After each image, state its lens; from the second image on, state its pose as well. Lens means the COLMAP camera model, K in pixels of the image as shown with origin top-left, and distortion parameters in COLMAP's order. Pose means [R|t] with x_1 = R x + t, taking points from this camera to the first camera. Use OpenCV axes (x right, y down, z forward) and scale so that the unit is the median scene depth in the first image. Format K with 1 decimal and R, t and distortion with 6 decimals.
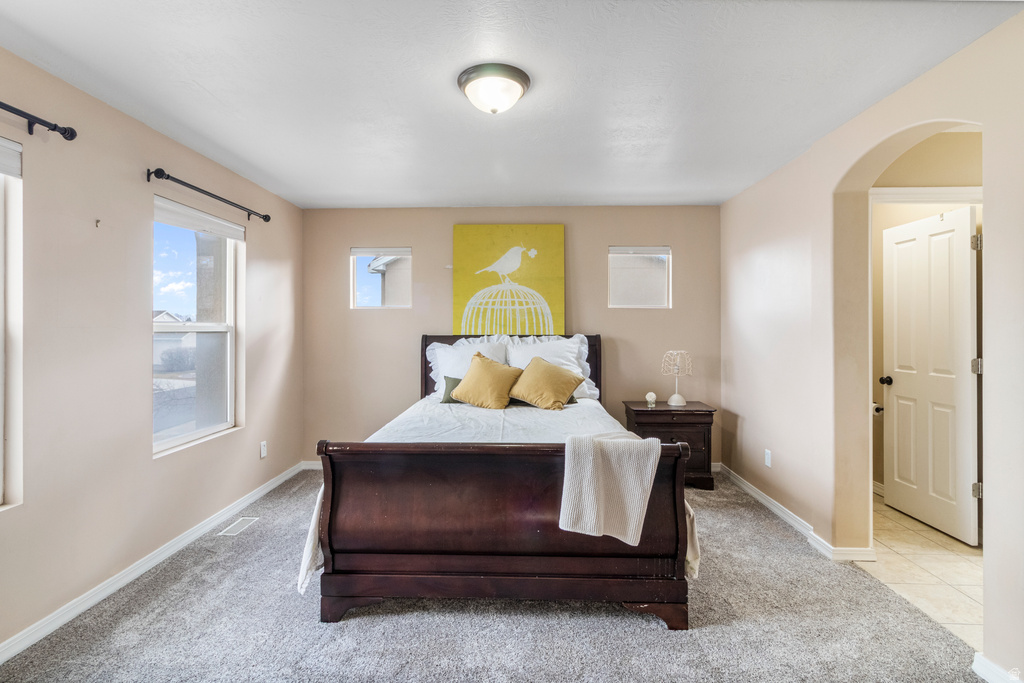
lens RADIAL K [[478.0, 0, 512.8], [0, 478.0, 325.7], [0, 0, 1]] dist [0.001901, 0.000001]
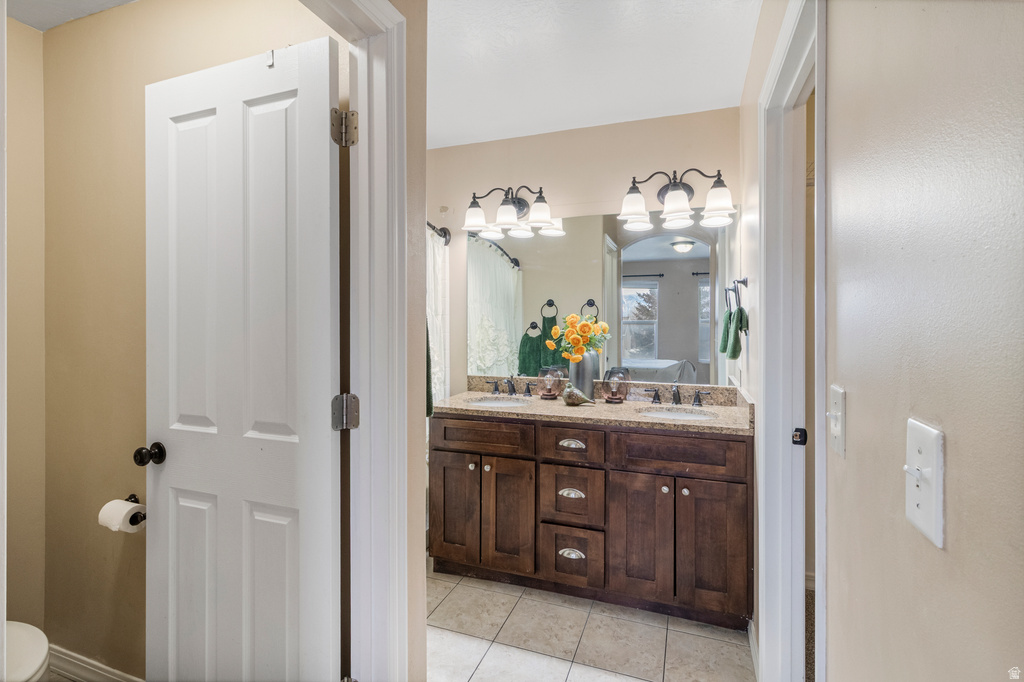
lens RADIAL K [[478.0, 0, 512.8], [0, 478.0, 325.2], [0, 0, 1]] dist [0.001901, 0.000001]
pose [[0.324127, -0.003244, 0.946008, 0.408820], [-0.003972, 0.999981, 0.004790, 0.002009], [-0.946005, -0.005310, 0.324108, 0.477280]]
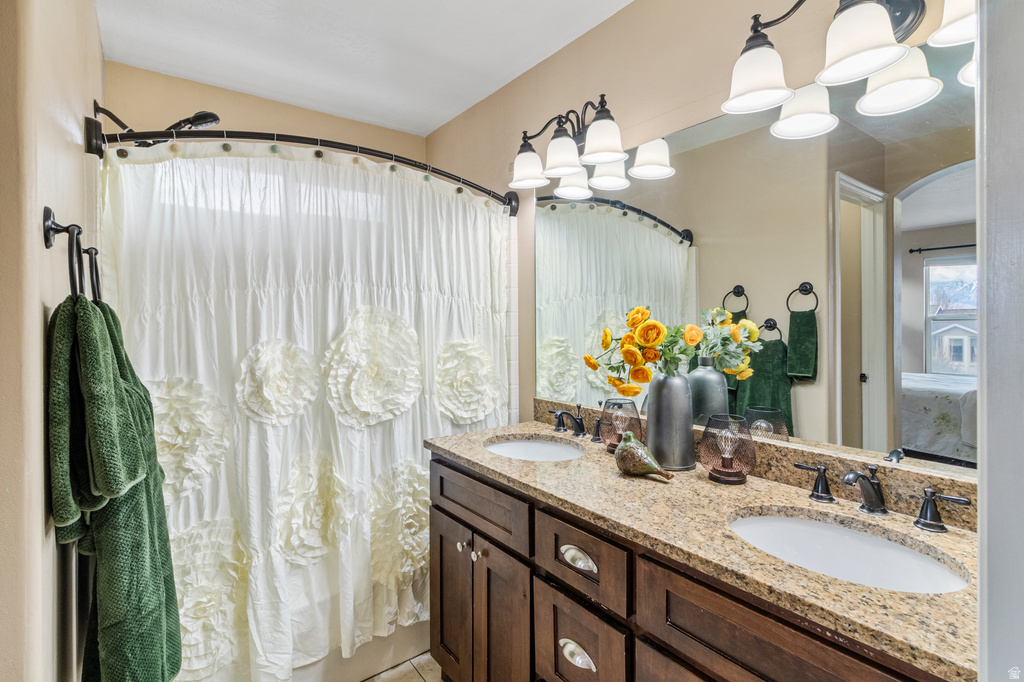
lens RADIAL K [[484.8, 0, 513.1], [0, 484.8, 323.8], [0, 0, 1]] dist [0.003629, 0.000414]
pose [[0.781668, -0.006788, 0.623657, 0.725134], [0.003068, 0.999971, 0.007039, -0.000252], [-0.623687, -0.003589, 0.781666, 0.393405]]
